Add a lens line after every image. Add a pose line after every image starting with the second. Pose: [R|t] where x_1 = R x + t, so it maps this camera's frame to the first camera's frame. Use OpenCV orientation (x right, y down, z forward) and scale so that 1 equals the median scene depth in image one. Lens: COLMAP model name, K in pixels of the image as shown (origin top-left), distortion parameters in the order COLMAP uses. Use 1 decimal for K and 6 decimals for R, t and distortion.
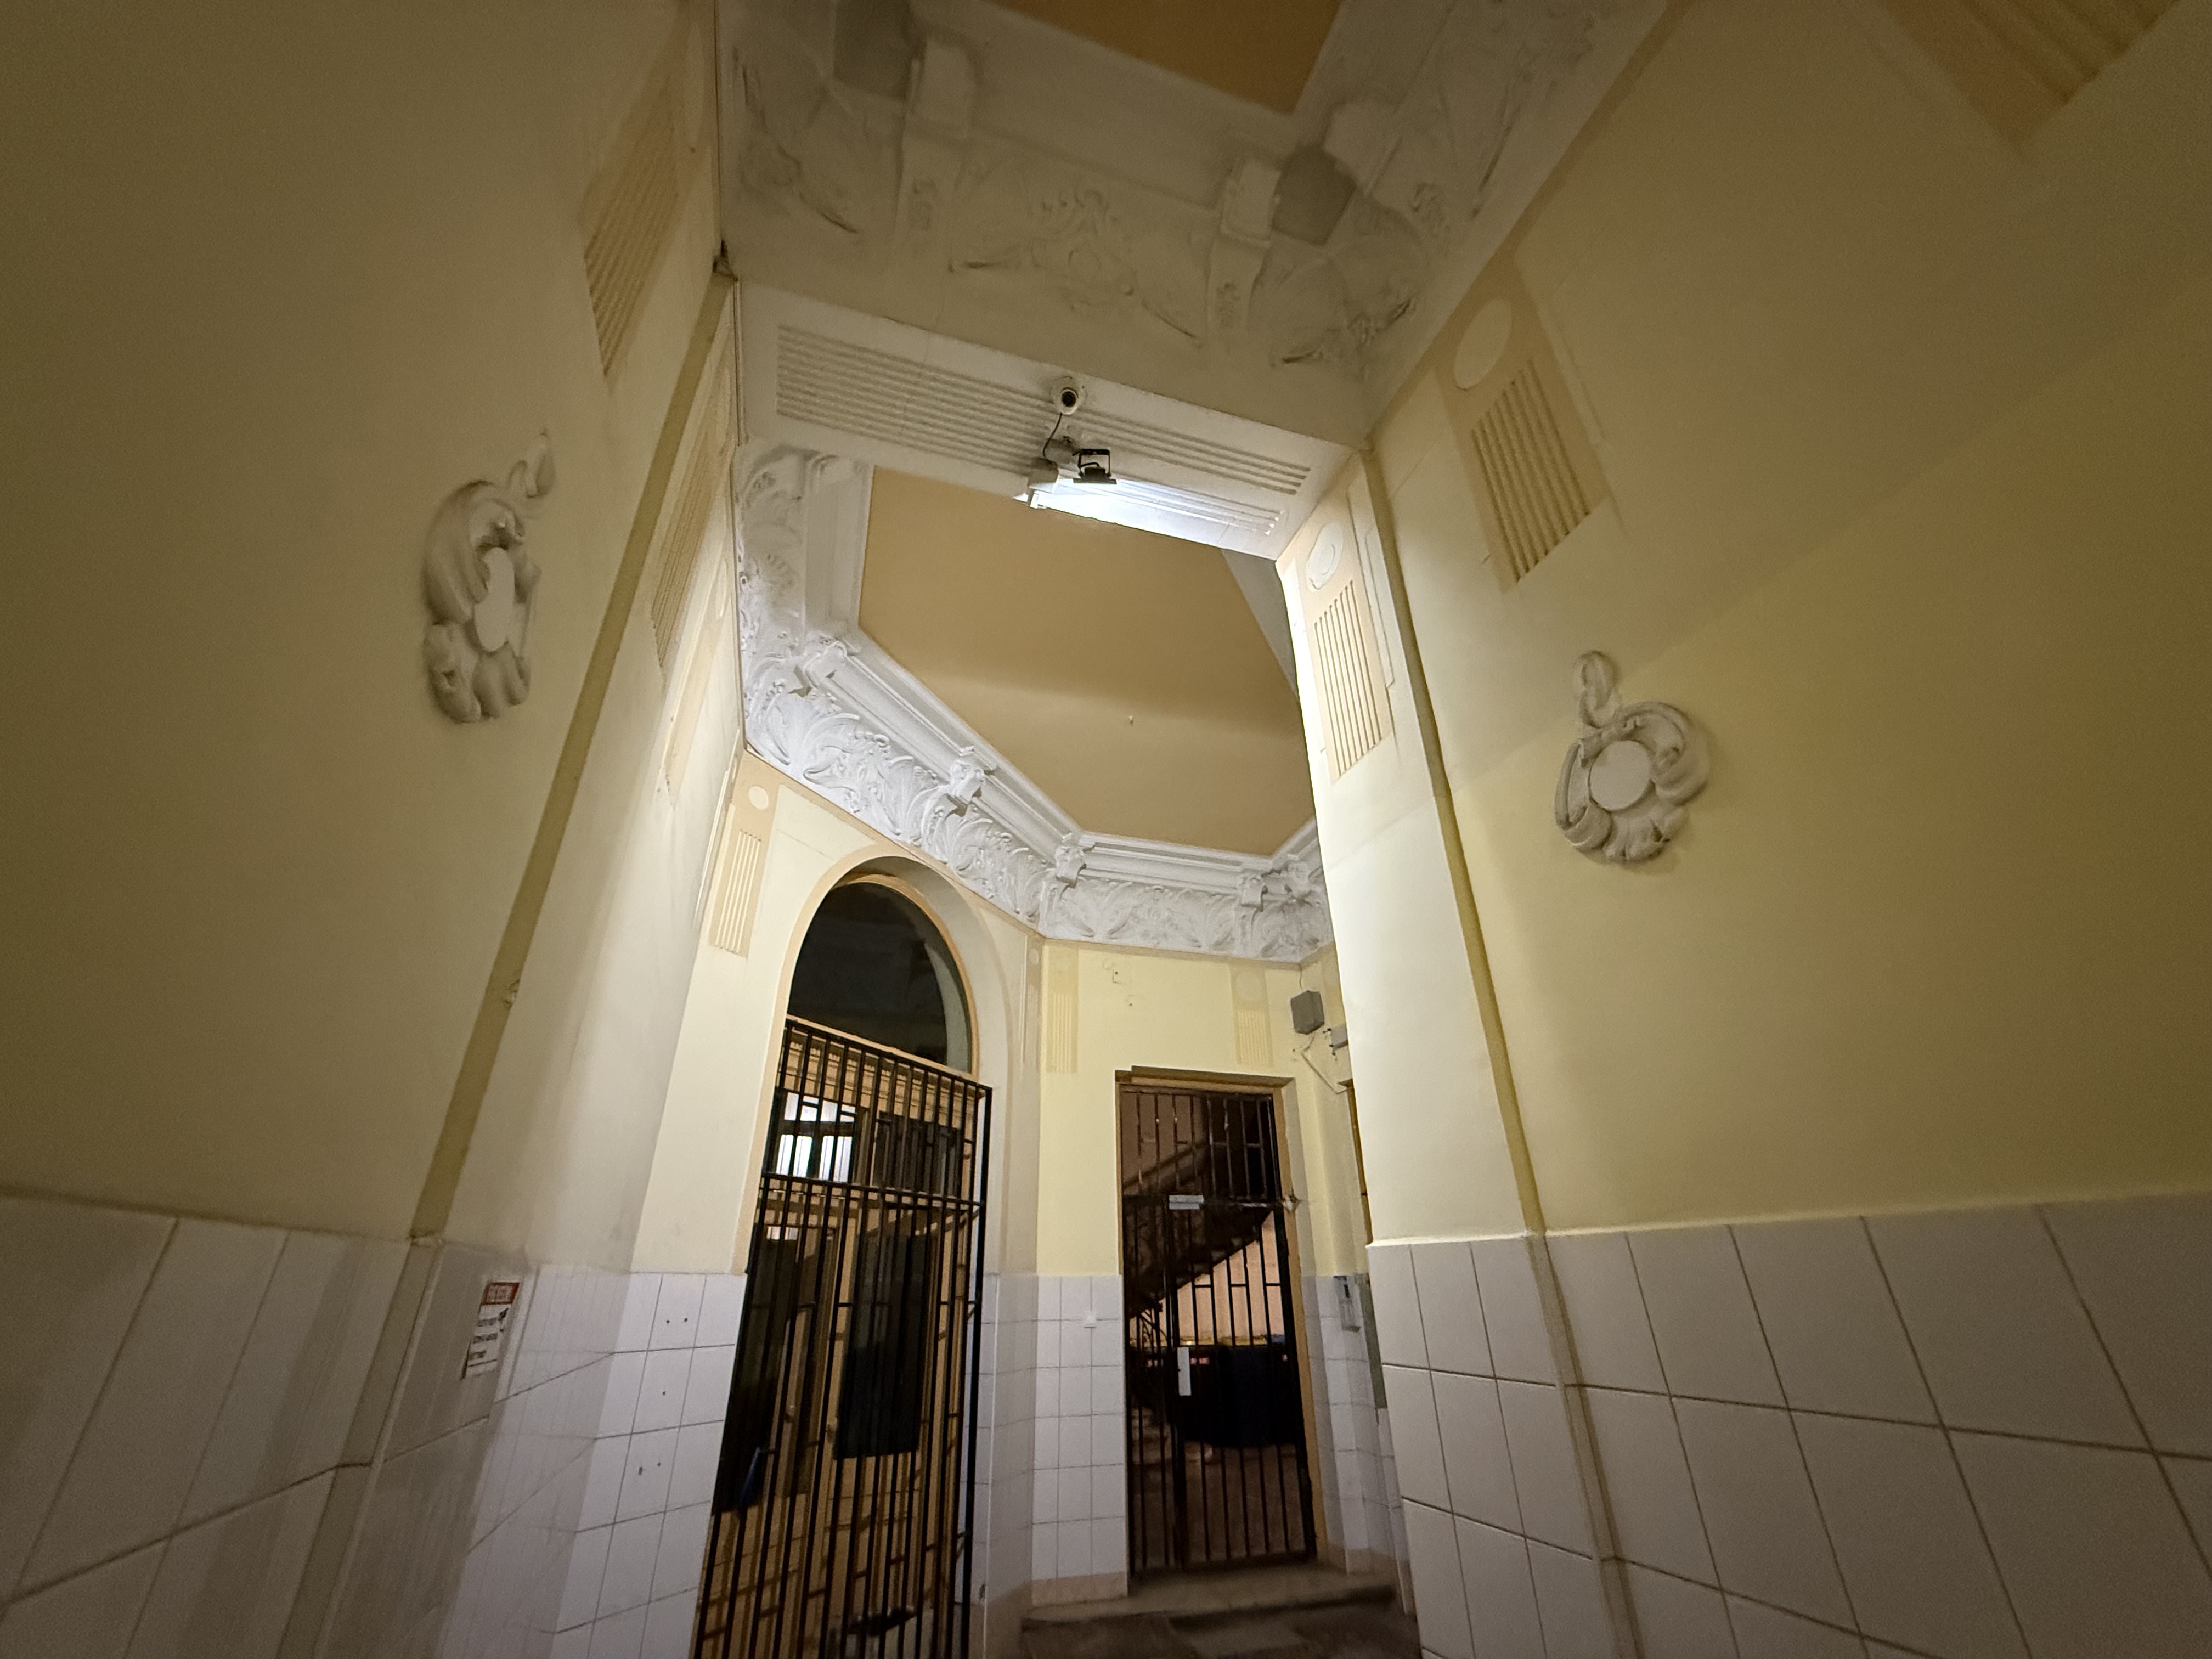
lens RADIAL K [[883.6, 0, 1098.1], [0, 883.6, 822.8], [0, 0, 1]] dist [0.001432, 0.000521]
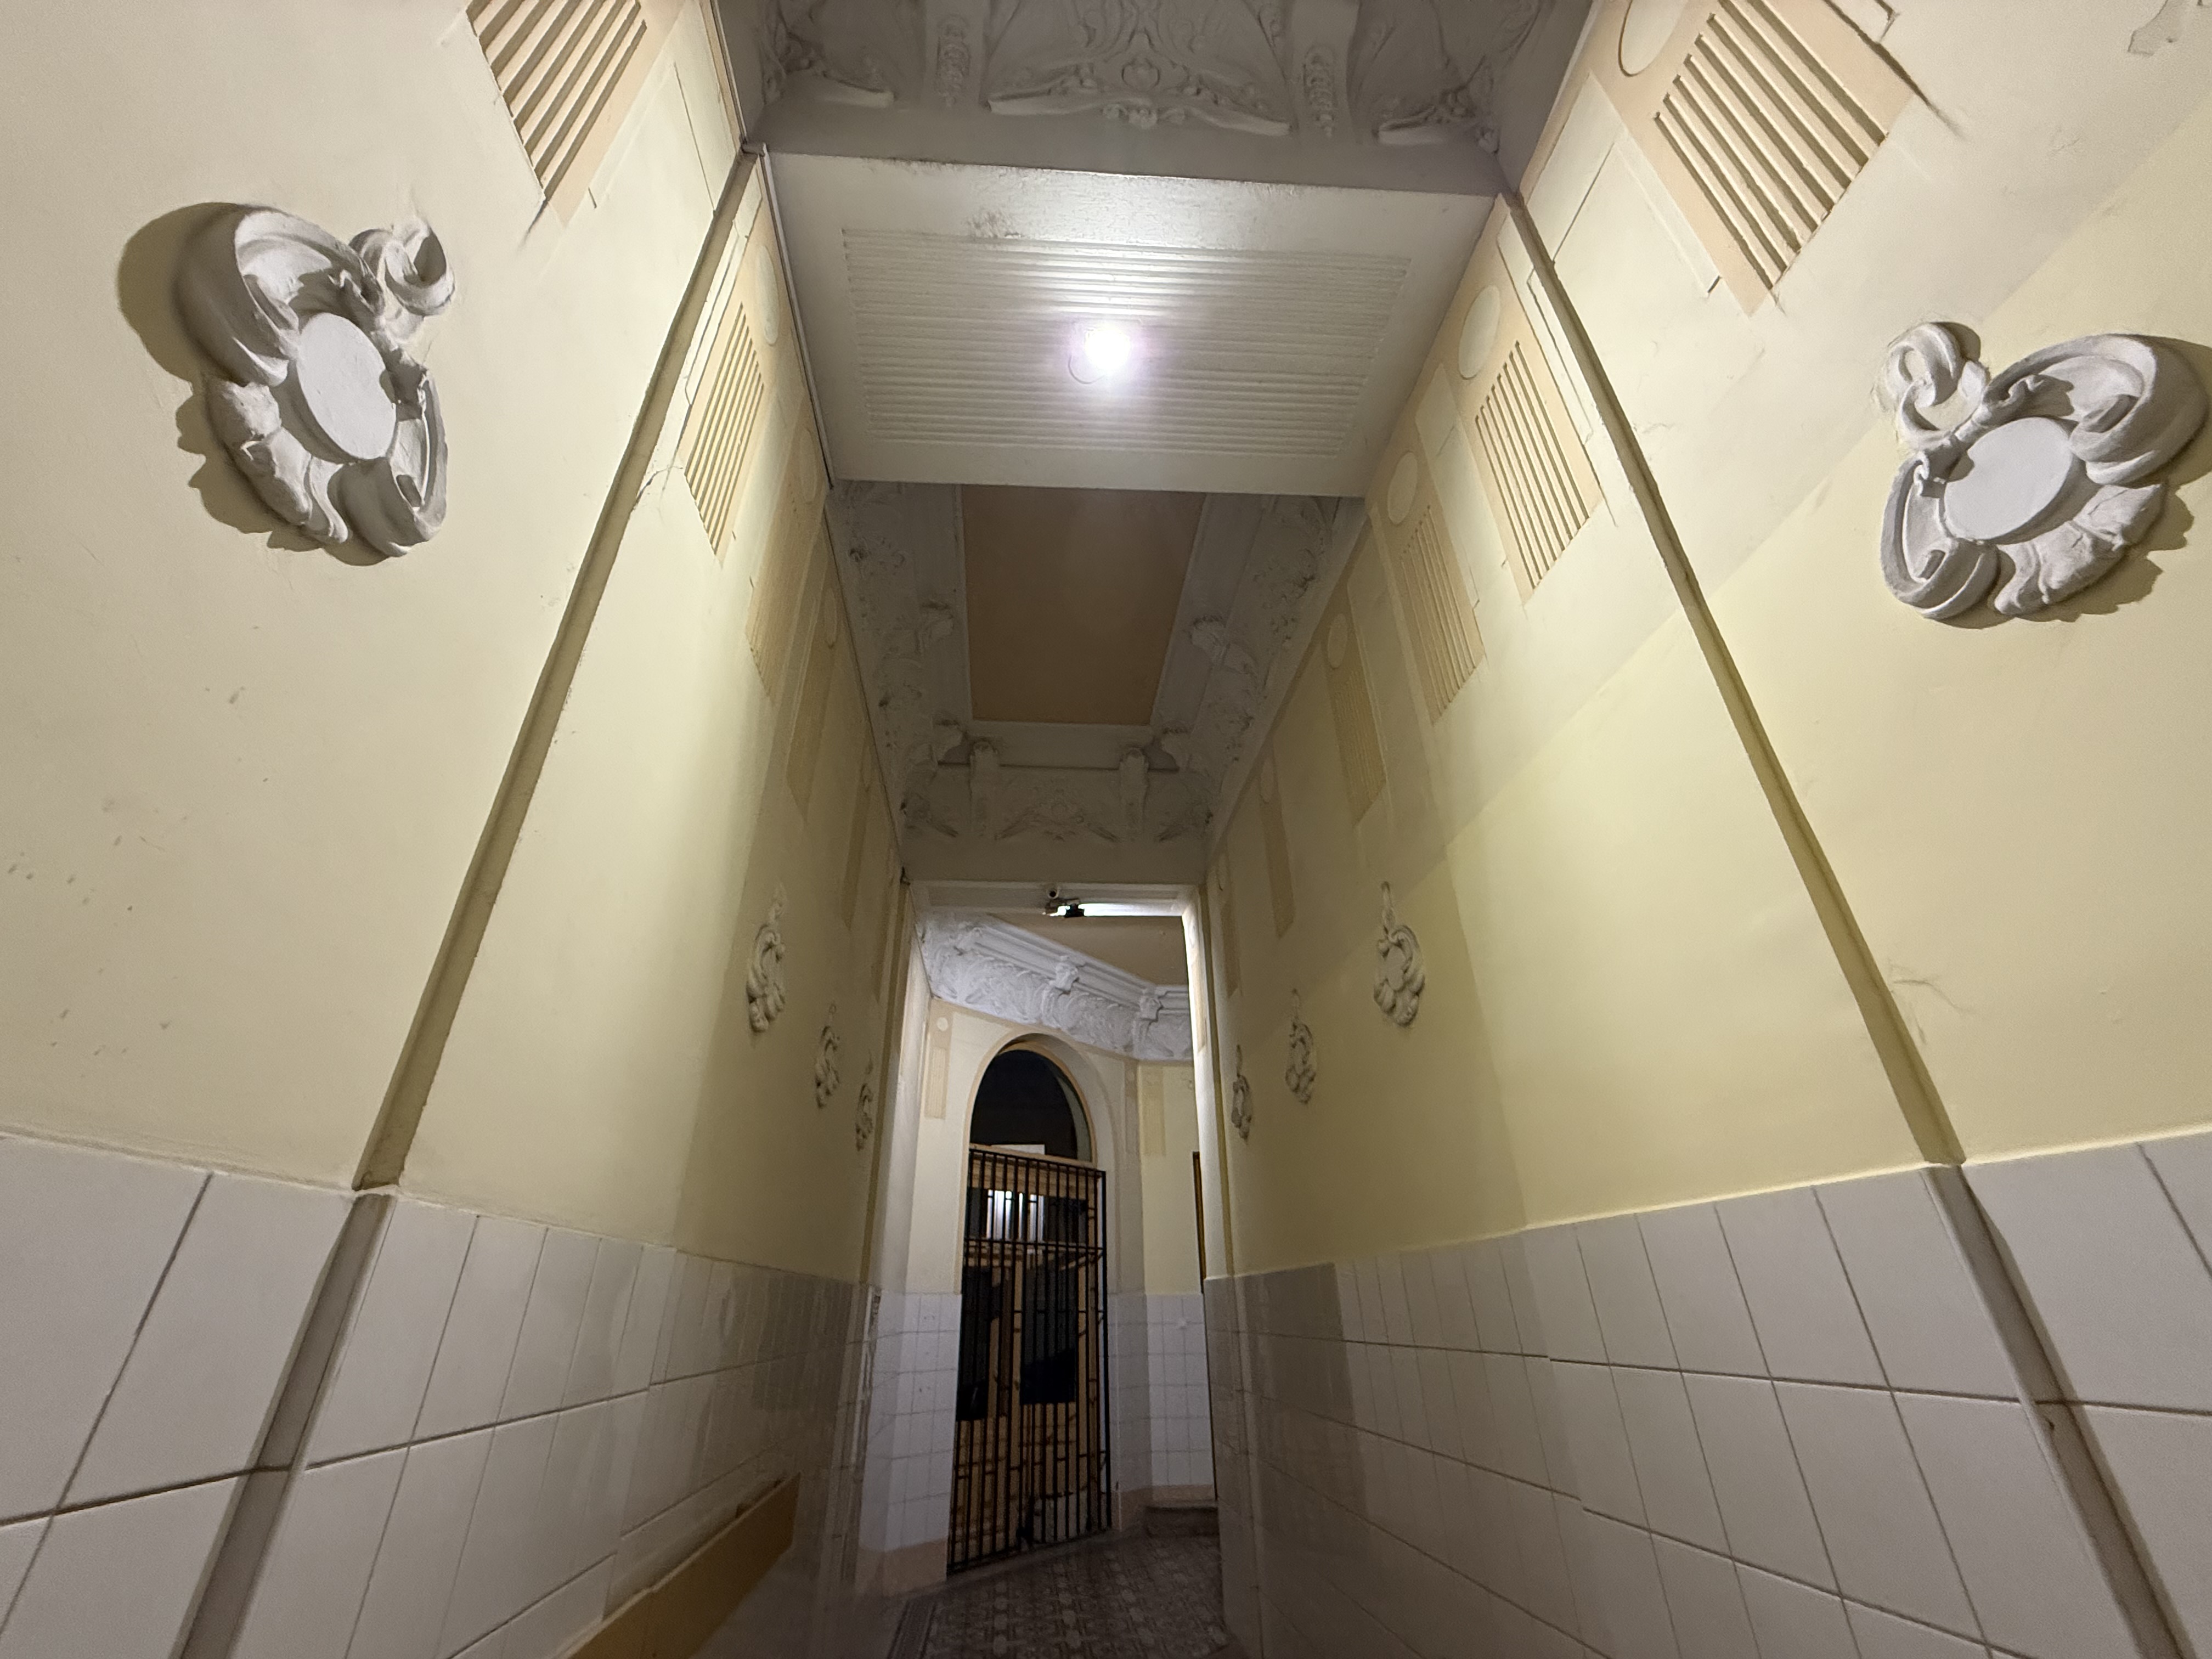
lens RADIAL K [[883.6, 0, 1098.1], [0, 883.6, 822.8], [0, 0, 1]] dist [0.001432, 0.000521]
pose [[0.974035, -0.109626, -0.198088, 0.307293], [0.105966, 0.993946, -0.029016, -0.332878], [0.200070, 0.007272, 0.979755, -0.658721]]
